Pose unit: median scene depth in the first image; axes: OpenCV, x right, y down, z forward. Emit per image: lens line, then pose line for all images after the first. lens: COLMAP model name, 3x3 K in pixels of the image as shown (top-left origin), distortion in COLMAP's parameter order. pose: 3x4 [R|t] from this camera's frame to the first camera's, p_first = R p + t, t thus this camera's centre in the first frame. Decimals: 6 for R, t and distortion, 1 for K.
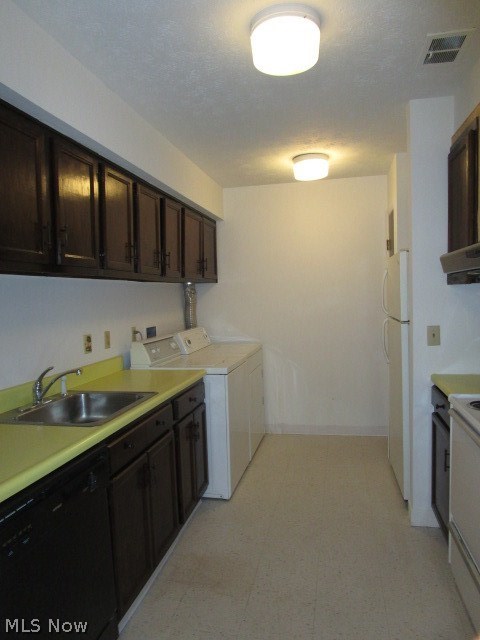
lens RADIAL K [[462.1, 0, 258.7], [0, 462.1, 317.6], [0, 0, 1]] dist [-0.019562, 0.001958]
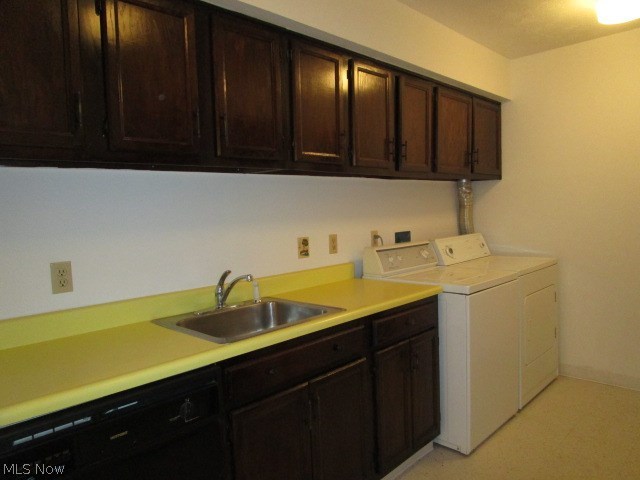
lens RADIAL K [[462.1, 0, 320.0], [0, 462.1, 240.0], [0, 0, 1]] dist [-0.019562, 0.001958]
pose [[0.831144, 0.025018, -0.555495, 0.127568], [-0.007746, 0.999411, 0.033420, 0.008652], [0.556004, -0.023474, 0.830848, 0.197438]]
